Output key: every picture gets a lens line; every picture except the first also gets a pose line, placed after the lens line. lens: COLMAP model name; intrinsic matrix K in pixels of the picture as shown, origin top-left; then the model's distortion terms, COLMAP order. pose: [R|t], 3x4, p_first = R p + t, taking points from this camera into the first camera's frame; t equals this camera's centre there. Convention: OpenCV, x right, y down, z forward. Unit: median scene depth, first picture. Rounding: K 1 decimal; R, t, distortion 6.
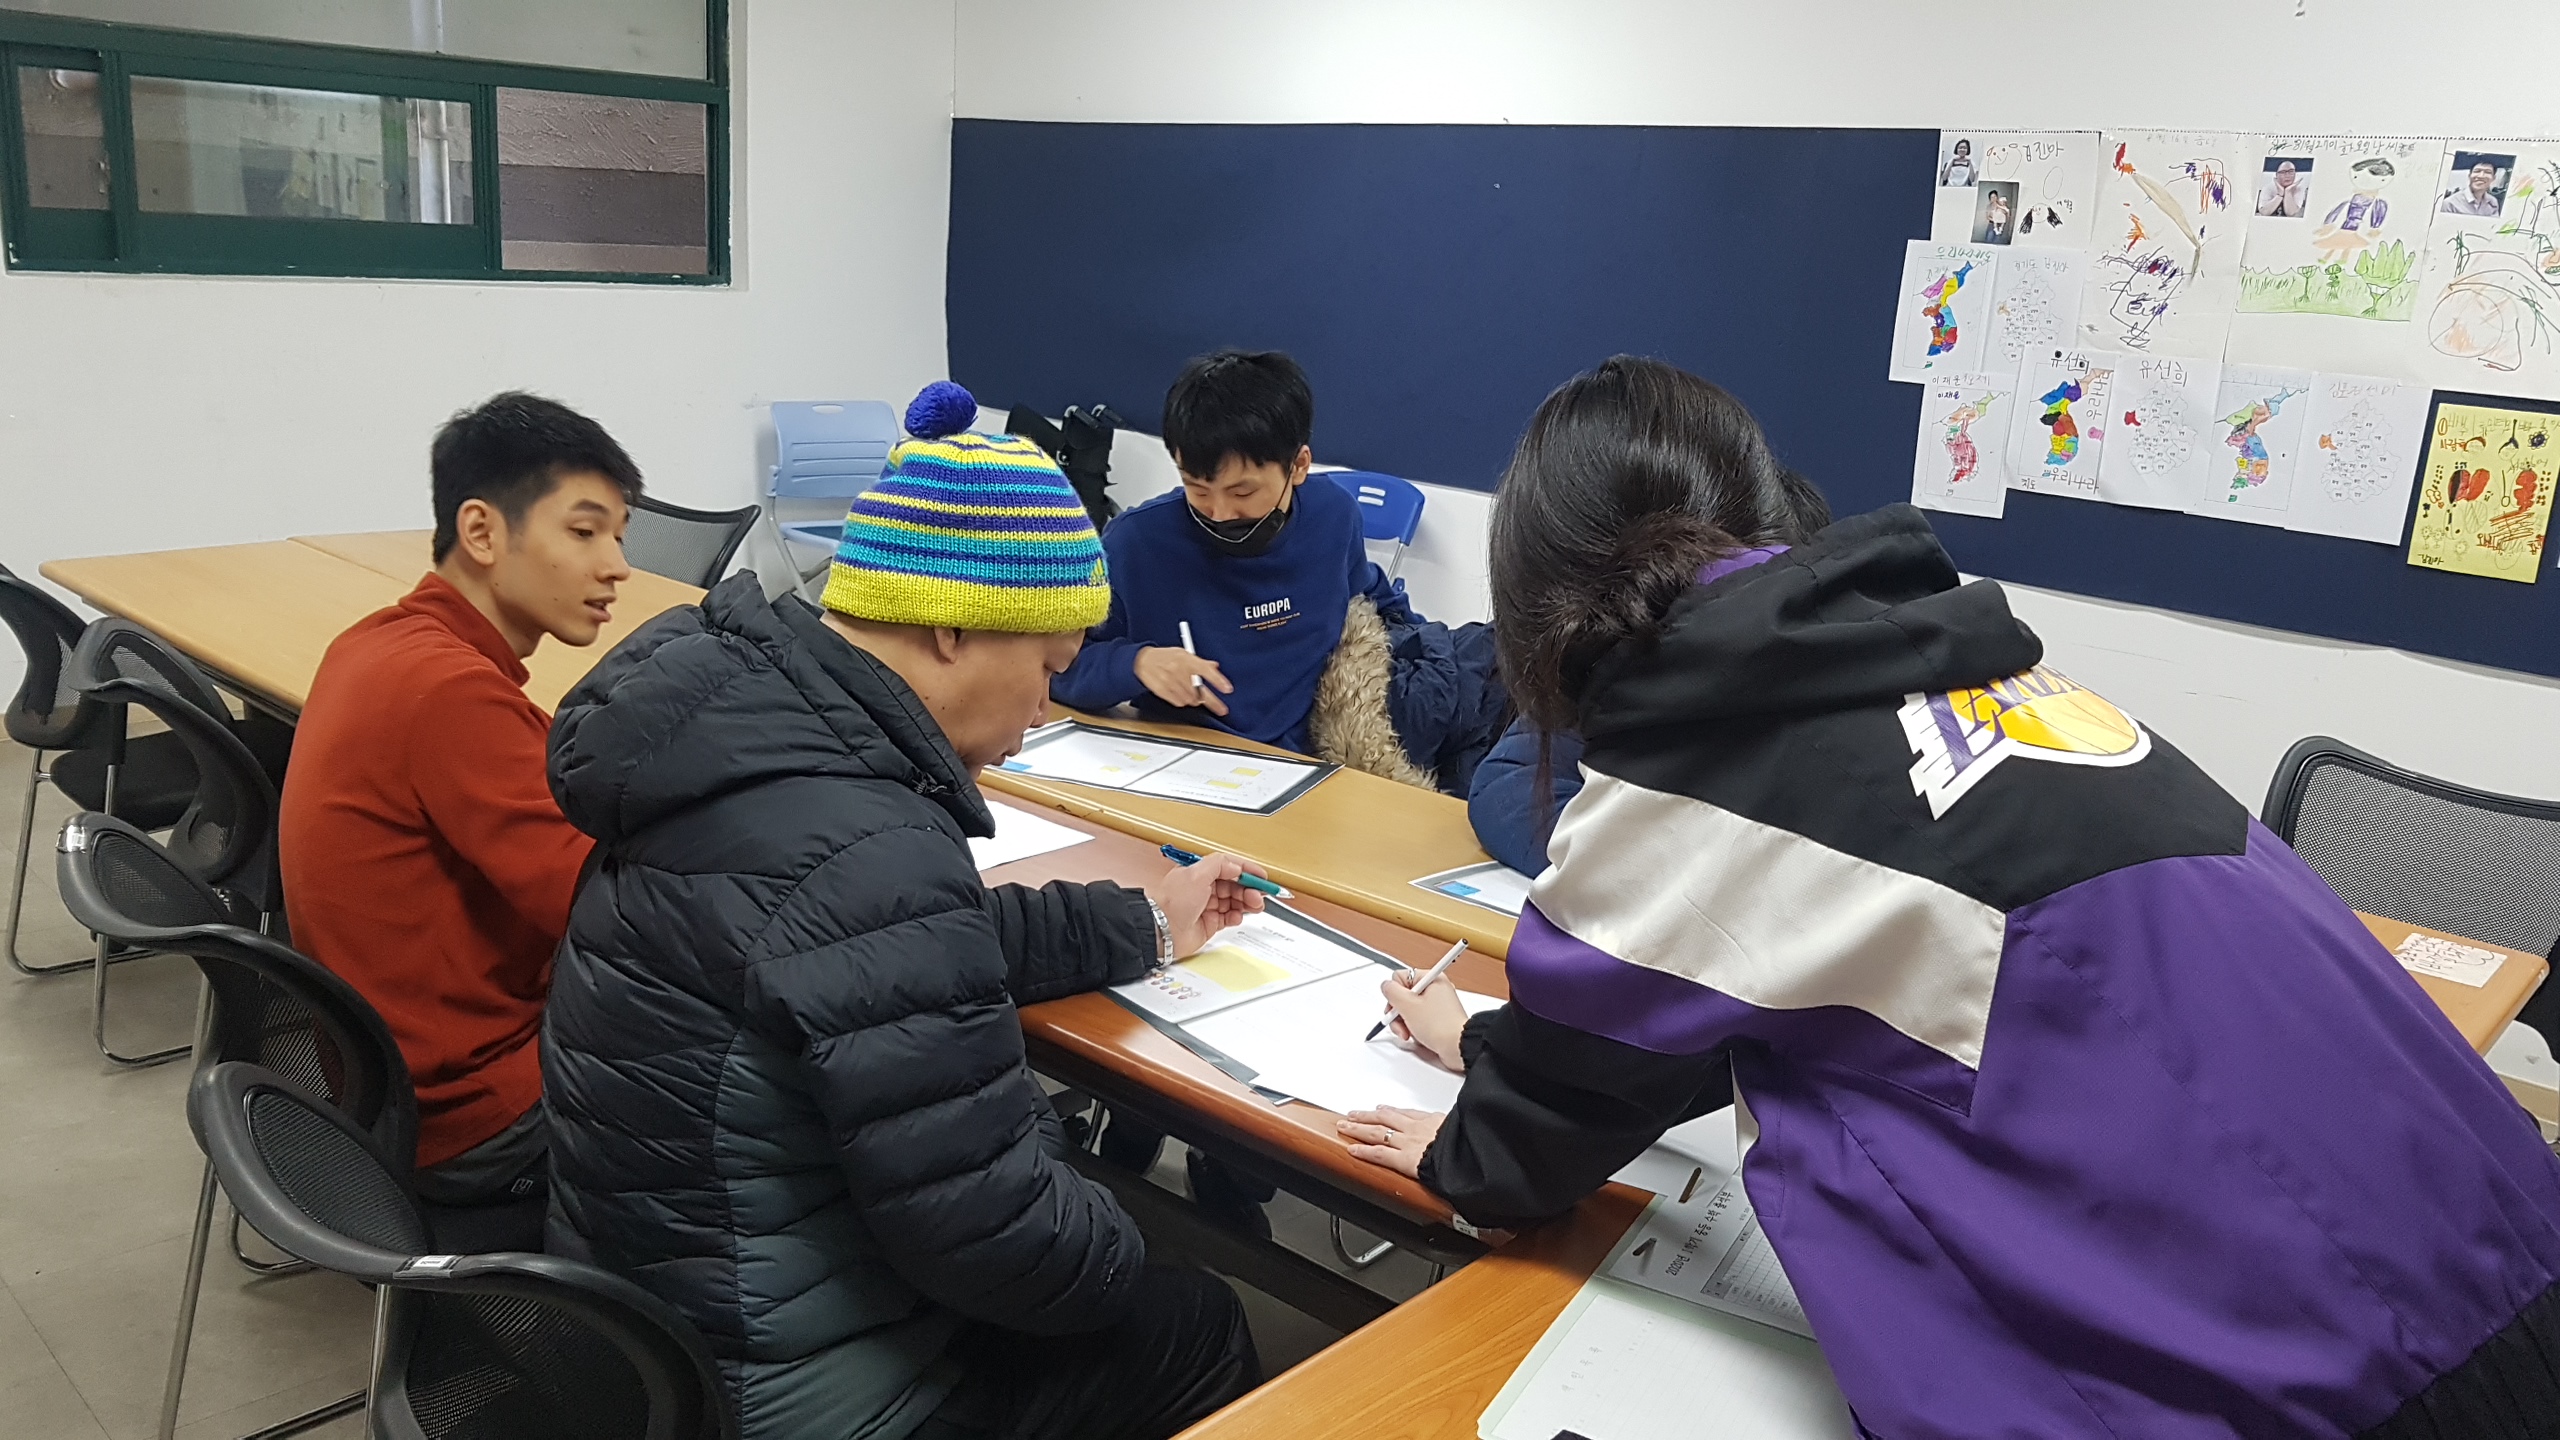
lens RADIAL K [[1951.2, 0, 1291.0], [0, 1951.2, 705.6], [0, 0, 1]] dist [0.012404, -0.034247]
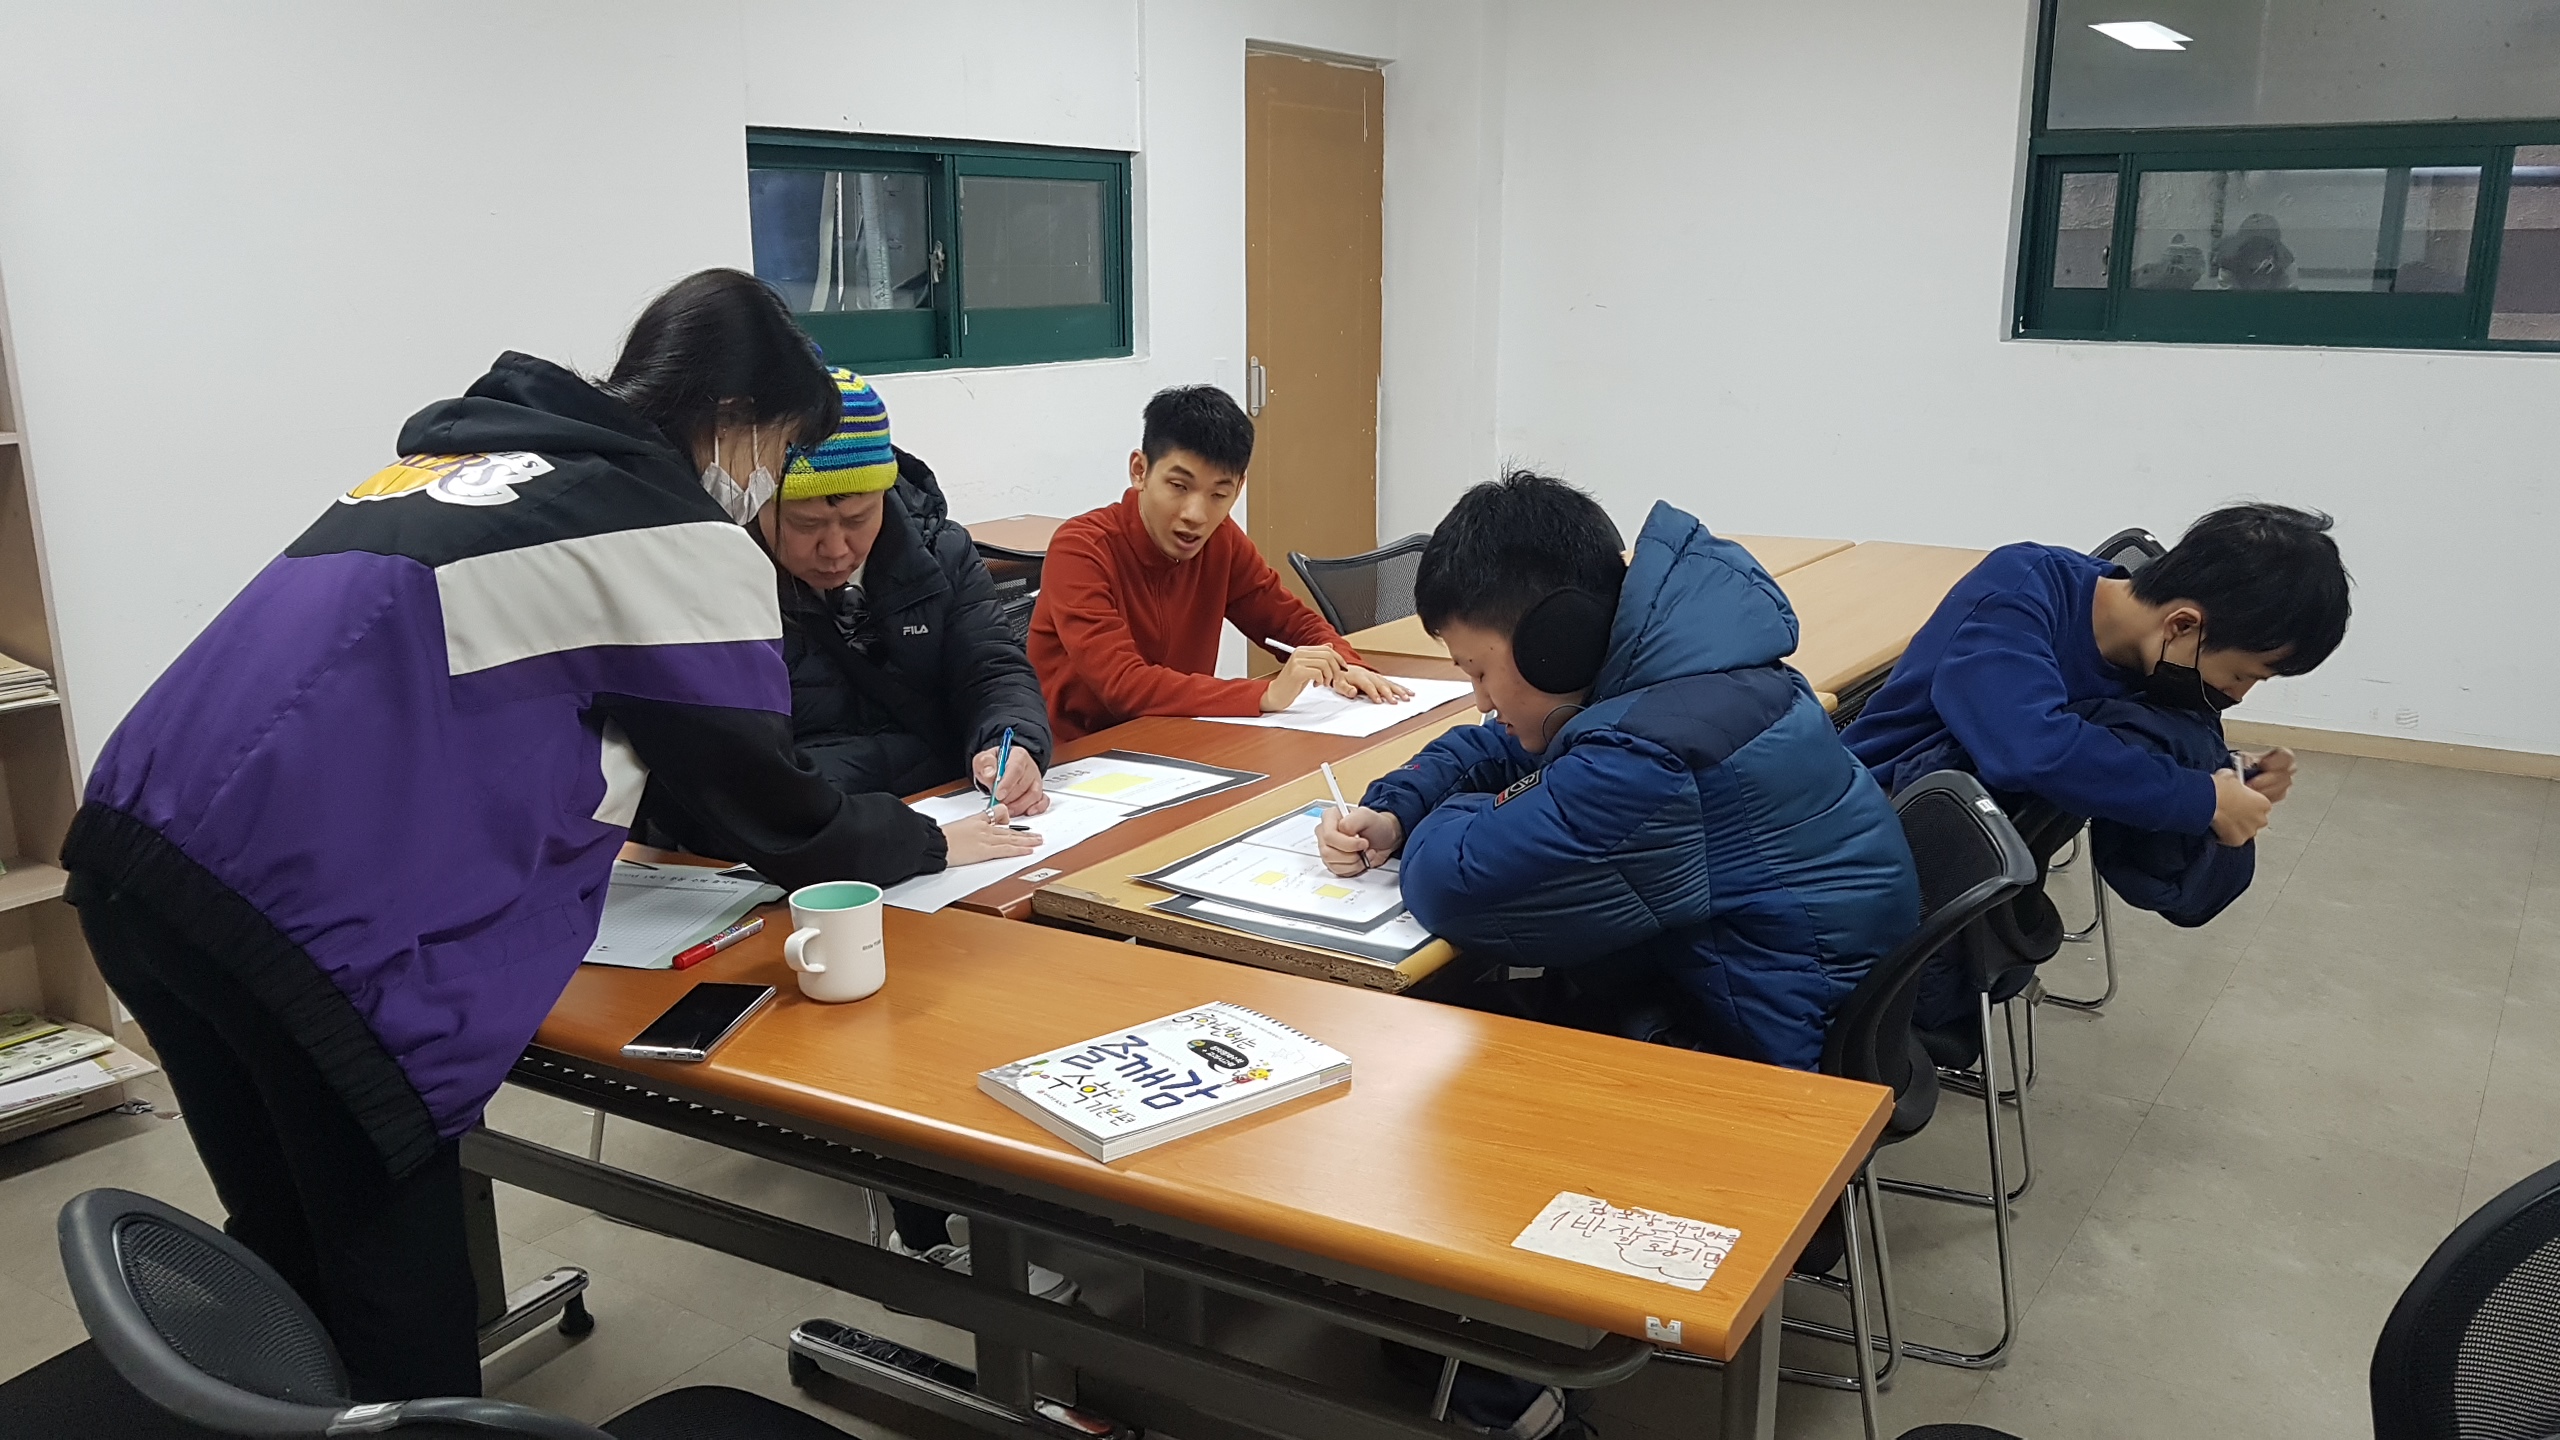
lens RADIAL K [[1951.2, 0, 1269.2], [0, 1951.2, 733.7], [0, 0, 1]] dist [0.012404, -0.034247]
pose [[0.168210, 0.181574, -0.968884, 0.463634], [-0.224965, 0.964022, 0.141606, -0.043433], [0.959737, 0.194145, 0.203006, 0.298467]]
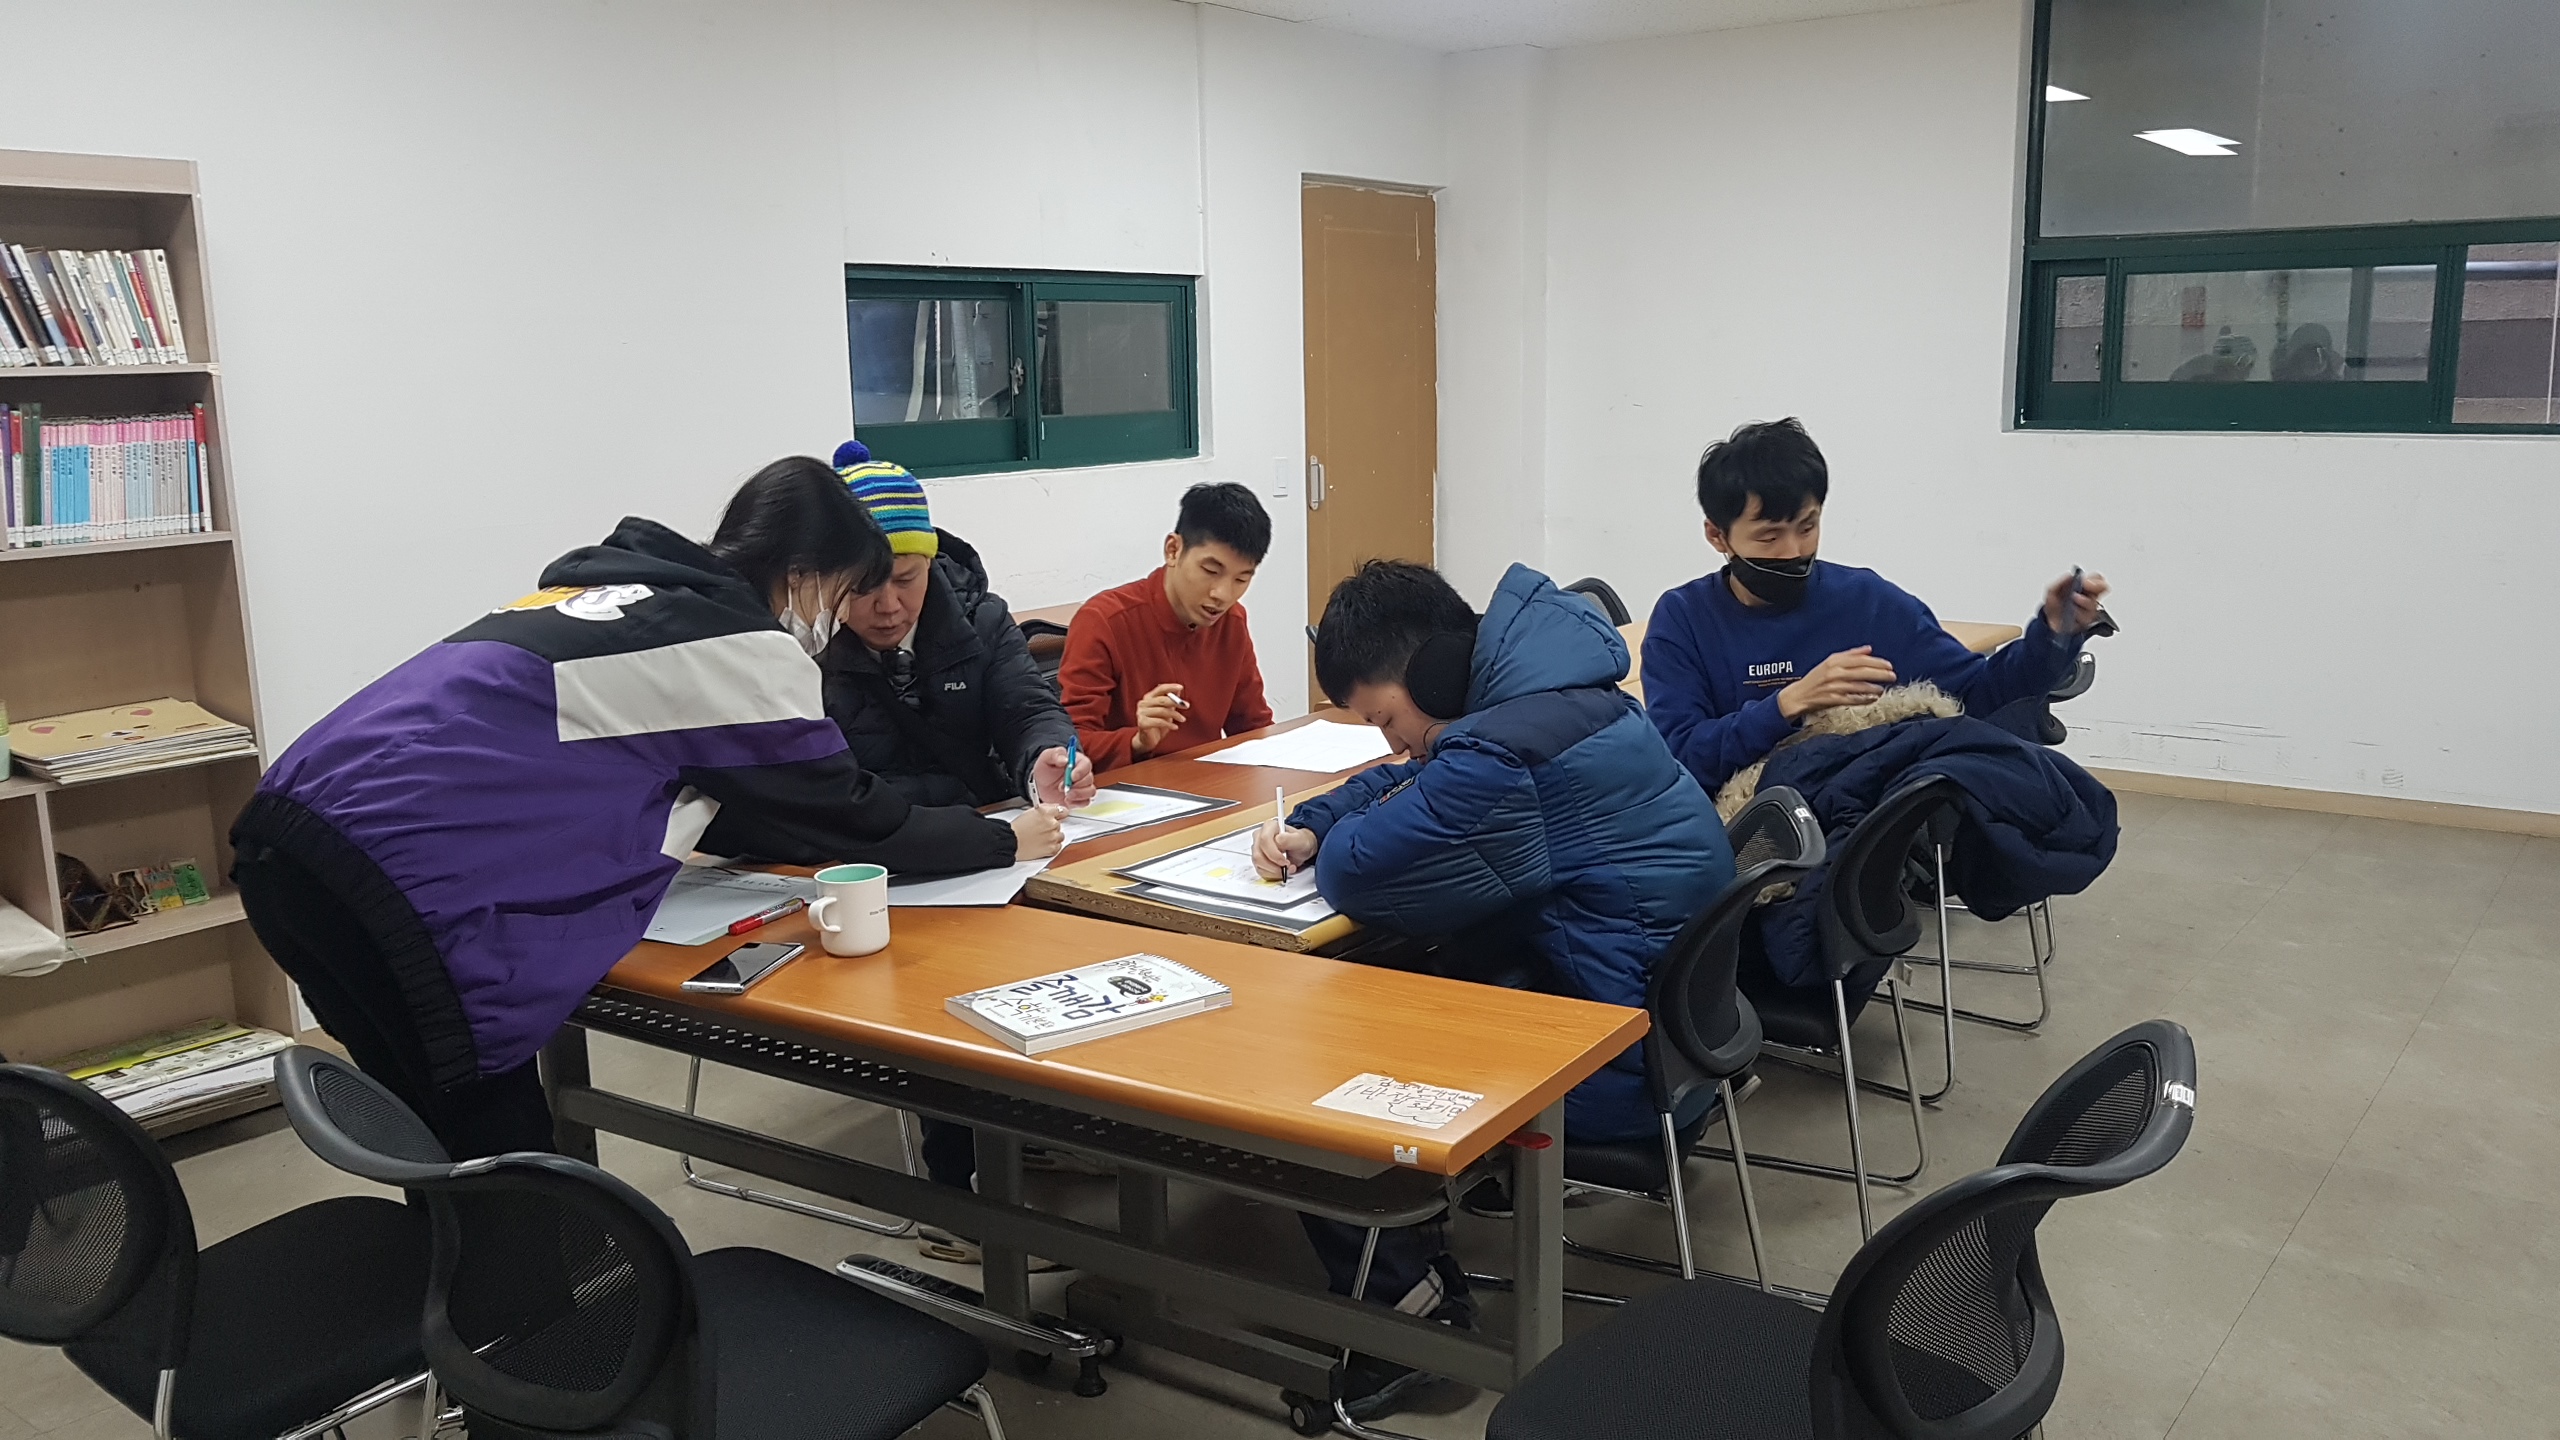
lens RADIAL K [[1951.2, 0, 1286.5], [0, 1951.2, 710.9], [0, 0, 1]] dist [0.012404, -0.034247]
pose [[0.106757, 0.119889, -0.987031, 0.569999], [-0.213717, 0.972267, 0.094980, -0.048712], [0.971045, 0.200806, 0.129419, 0.333863]]
